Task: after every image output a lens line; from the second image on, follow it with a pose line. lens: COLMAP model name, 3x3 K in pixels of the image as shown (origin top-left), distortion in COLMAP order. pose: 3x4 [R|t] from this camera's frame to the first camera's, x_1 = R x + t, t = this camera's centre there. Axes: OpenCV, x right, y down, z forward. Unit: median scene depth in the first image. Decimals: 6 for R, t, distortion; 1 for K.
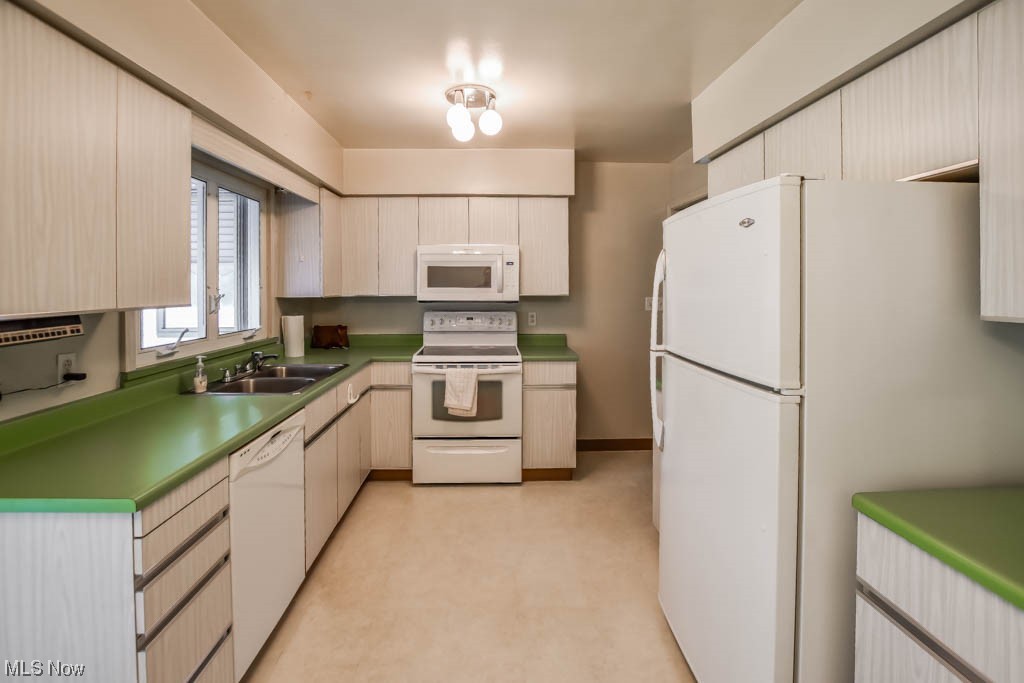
lens RADIAL K [[465.0, 0, 511.4], [0, 465.0, 289.2], [0, 0, 1]] dist [-0.015960, 0.000225]
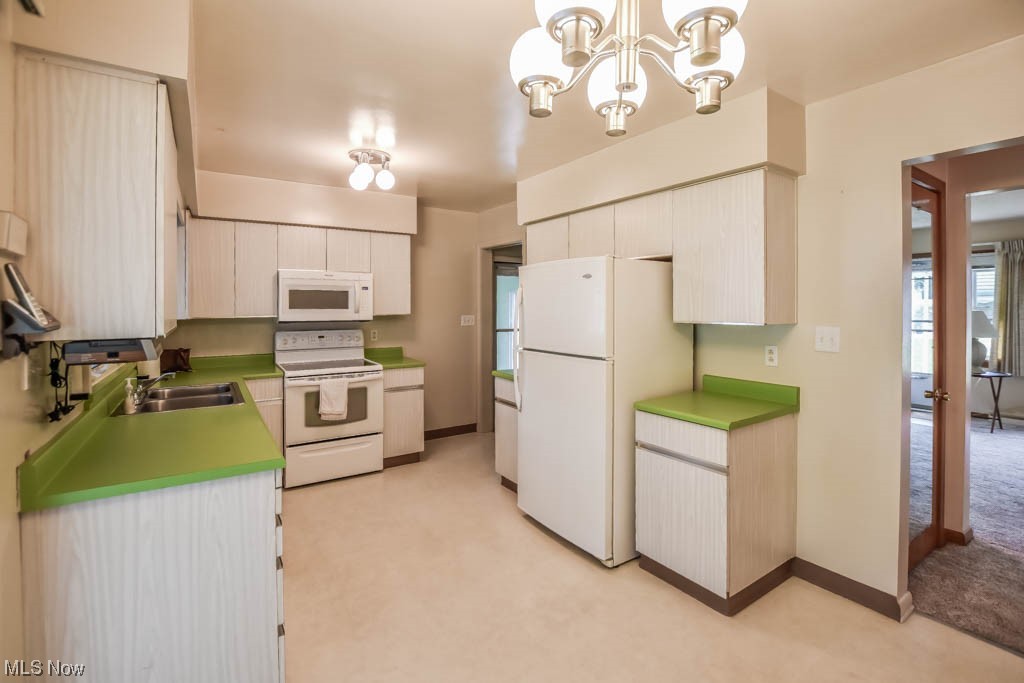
lens RADIAL K [[459.6, 0, 511.5], [0, 459.6, 306.8], [0, 0, 1]] dist [-0.000562, 0.000008]
pose [[0.855227, -0.003114, 0.518245, -0.302688], [0.004974, 0.999985, -0.002199, -0.003923], [-0.518230, 0.004459, 0.855230, -0.195906]]
